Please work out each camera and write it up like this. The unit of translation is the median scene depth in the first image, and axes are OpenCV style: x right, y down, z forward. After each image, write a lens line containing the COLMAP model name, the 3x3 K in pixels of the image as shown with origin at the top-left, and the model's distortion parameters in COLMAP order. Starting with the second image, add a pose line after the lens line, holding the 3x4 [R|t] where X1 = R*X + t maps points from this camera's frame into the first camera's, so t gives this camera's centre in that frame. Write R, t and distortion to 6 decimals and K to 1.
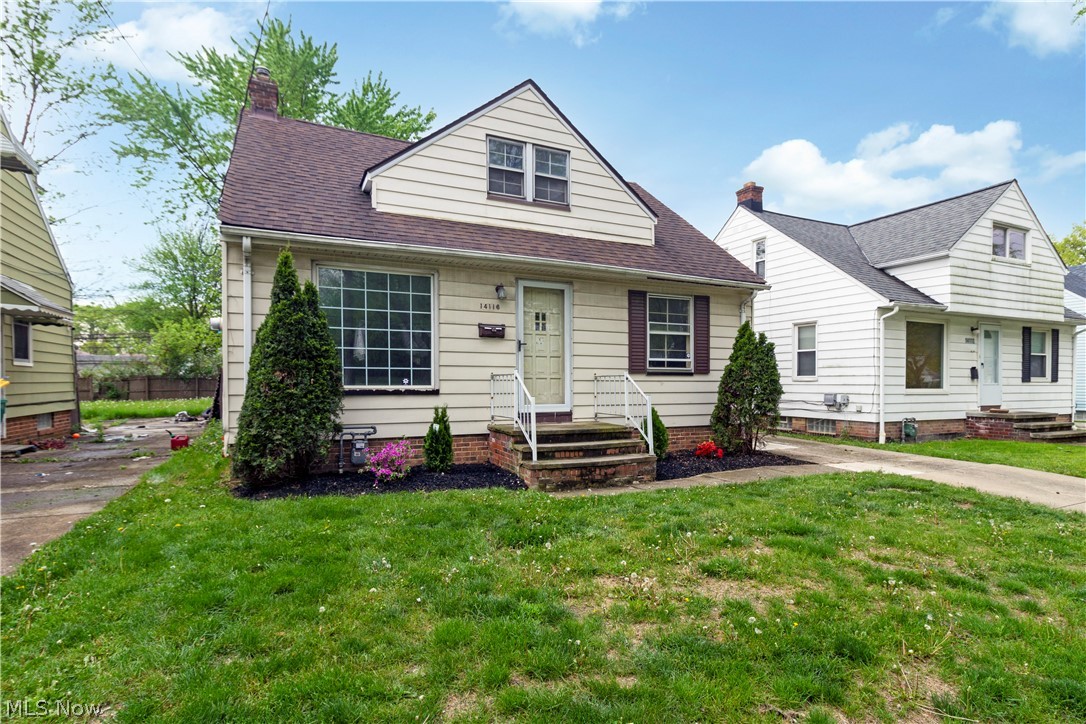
lens RADIAL K [[550.2, 0, 541.6], [0, 550.2, 367.6], [0, 0, 1]] dist [-0.001799, -0.000071]
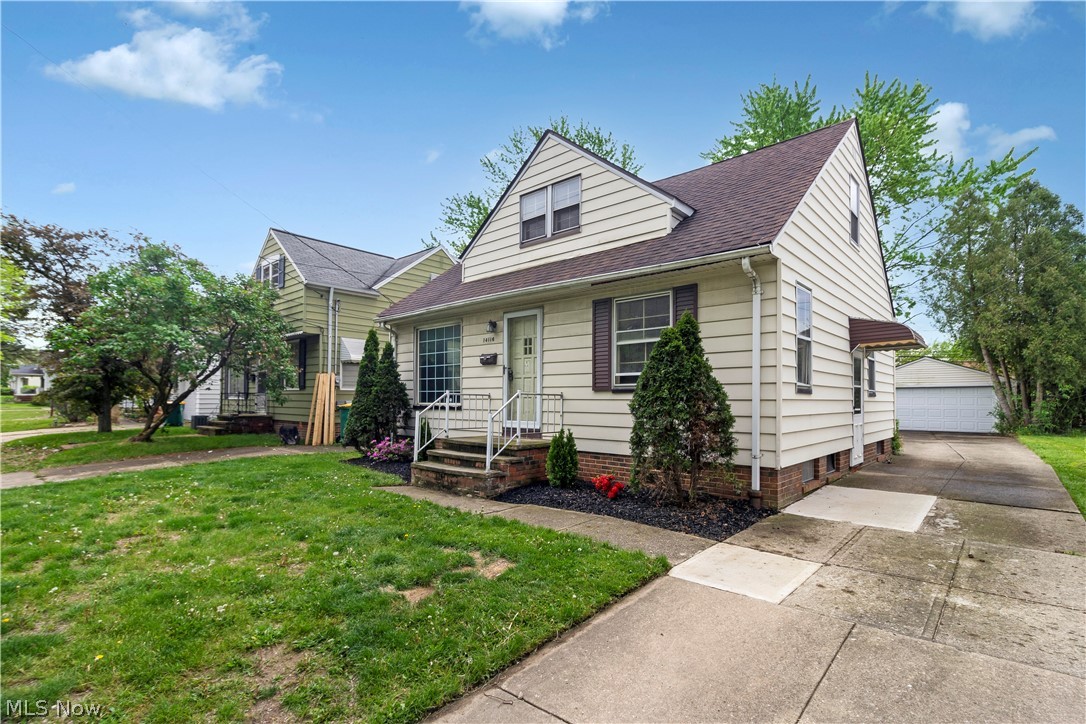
lens RADIAL K [[515.1, 0, 543.0], [0, 515.1, 366.3], [0, 0, 1]] dist [0.003241, 0.000734]
pose [[0.394150, -0.065344, -0.916720, 0.910397], [0.015270, 0.997797, -0.064558, 0.022734], [0.918919, 0.011447, 0.394279, 0.588431]]
